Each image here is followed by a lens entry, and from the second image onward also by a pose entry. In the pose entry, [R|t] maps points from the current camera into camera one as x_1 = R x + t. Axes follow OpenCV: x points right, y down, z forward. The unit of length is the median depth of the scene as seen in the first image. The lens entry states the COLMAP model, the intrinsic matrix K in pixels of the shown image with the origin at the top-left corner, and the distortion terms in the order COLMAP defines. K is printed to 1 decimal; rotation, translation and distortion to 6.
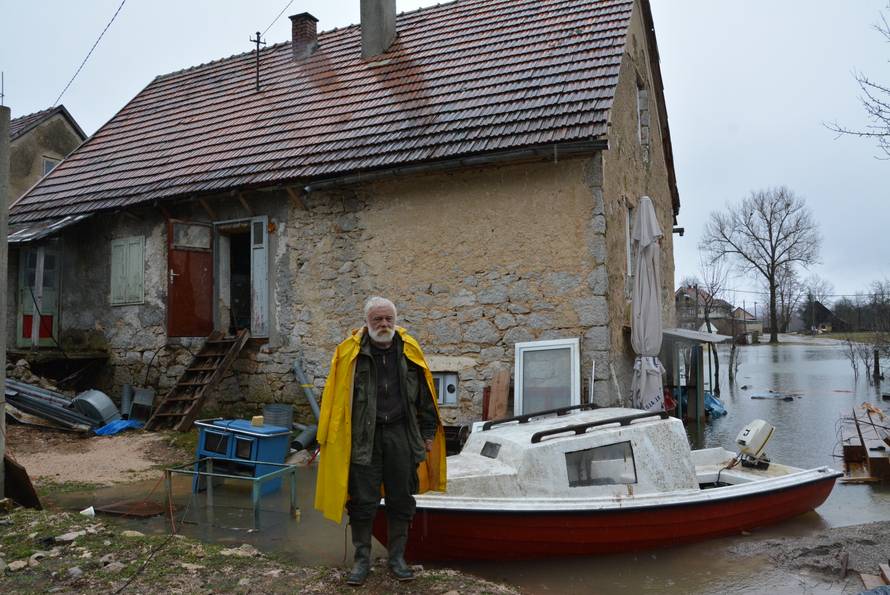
lens RADIAL K [[708.7, 0, 442.0], [0, 708.7, 294.7], [0, 0, 1]] dist [-0.160239, 0.114442]
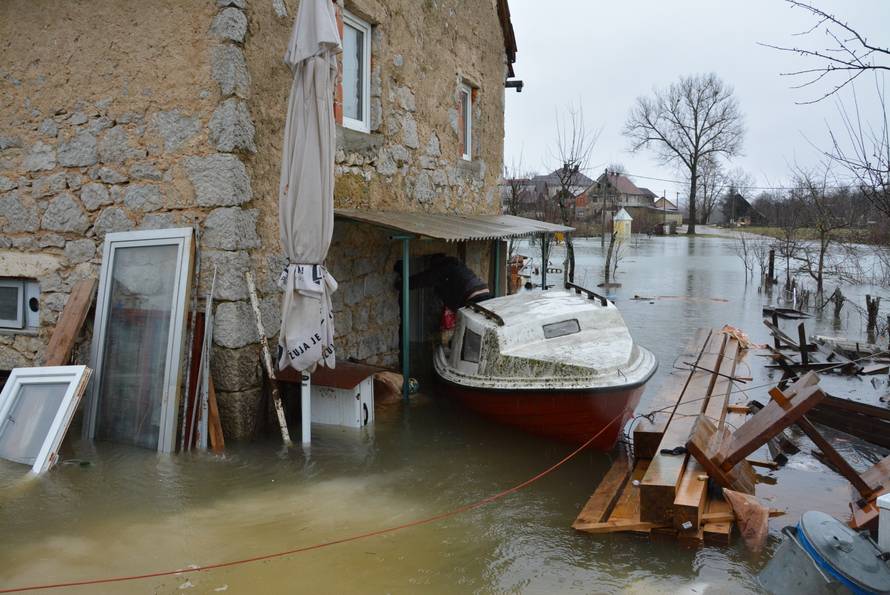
lens RADIAL K [[708.7, 0, 450.5], [0, 708.7, 296.6], [0, 0, 1]] dist [-0.160239, 0.114442]
pose [[0.994125, 0.013426, 0.107405, 0.317102], [-0.031416, 0.985352, 0.167615, 0.014717], [-0.103581, -0.170004, 0.979984, 0.383397]]
